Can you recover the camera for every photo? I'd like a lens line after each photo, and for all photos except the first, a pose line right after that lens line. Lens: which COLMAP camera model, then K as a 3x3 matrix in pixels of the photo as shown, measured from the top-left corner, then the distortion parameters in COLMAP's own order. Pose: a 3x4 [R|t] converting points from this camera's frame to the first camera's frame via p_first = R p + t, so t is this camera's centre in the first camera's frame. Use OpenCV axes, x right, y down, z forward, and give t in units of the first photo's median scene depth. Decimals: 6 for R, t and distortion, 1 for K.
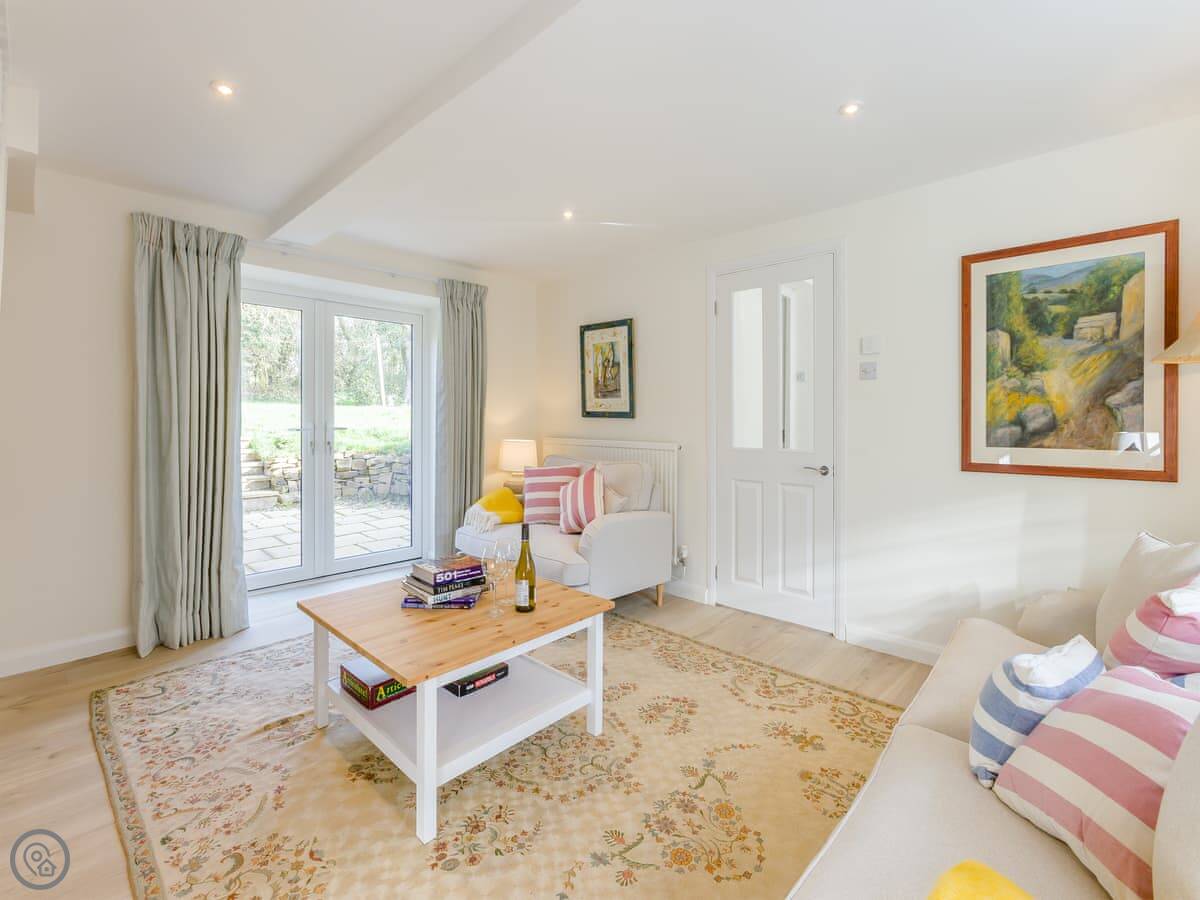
lens RADIAL K [[562.7, 0, 600.6], [0, 562.7, 443.3], [0, 0, 1]] dist [-0.023166, 0.000748]
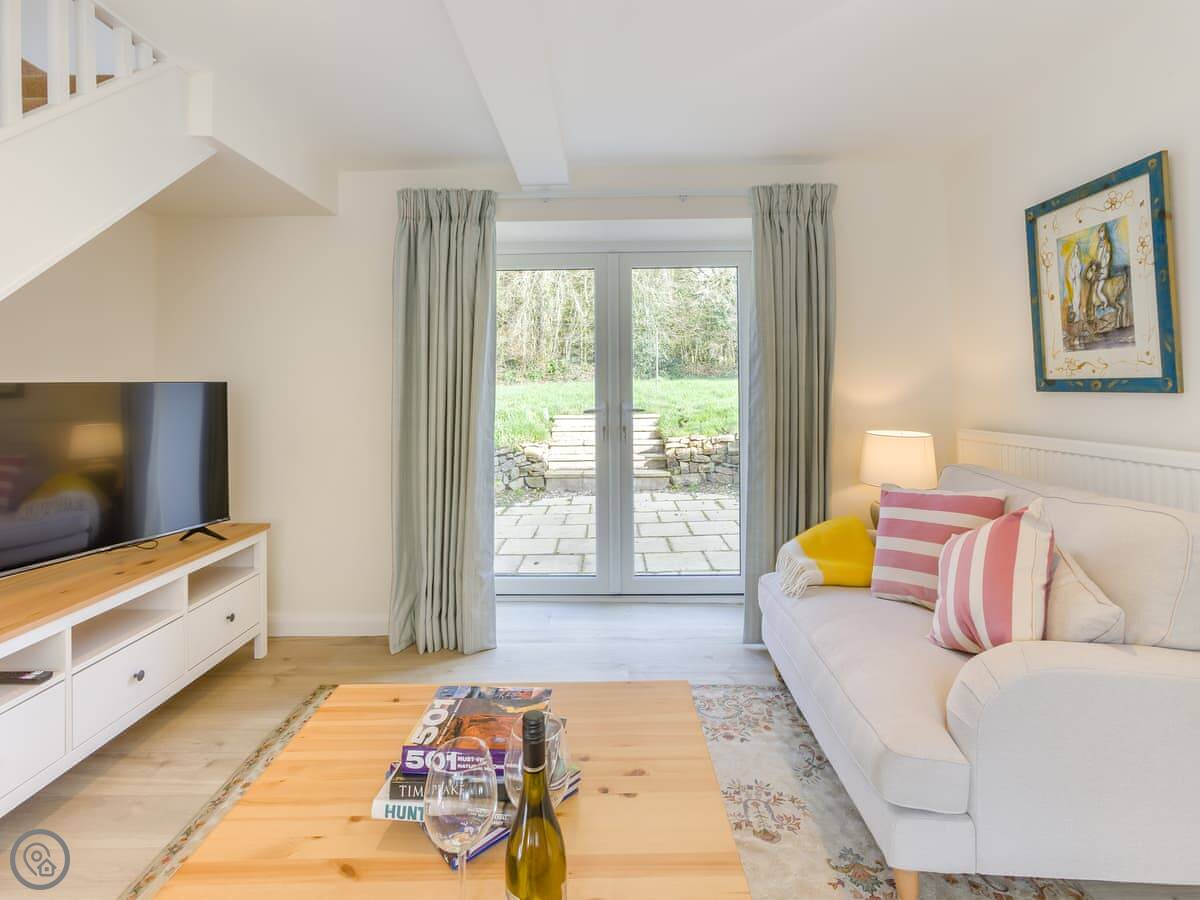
lens RADIAL K [[559.5, 0, 585.0], [0, 559.5, 392.3], [0, 0, 1]] dist [-0.003080, 0.000178]
pose [[0.667279, -0.014481, -0.744667, 0.072491], [-0.019797, 0.999113, -0.037168, -0.020510], [0.744545, 0.039543, 0.666400, 0.399353]]
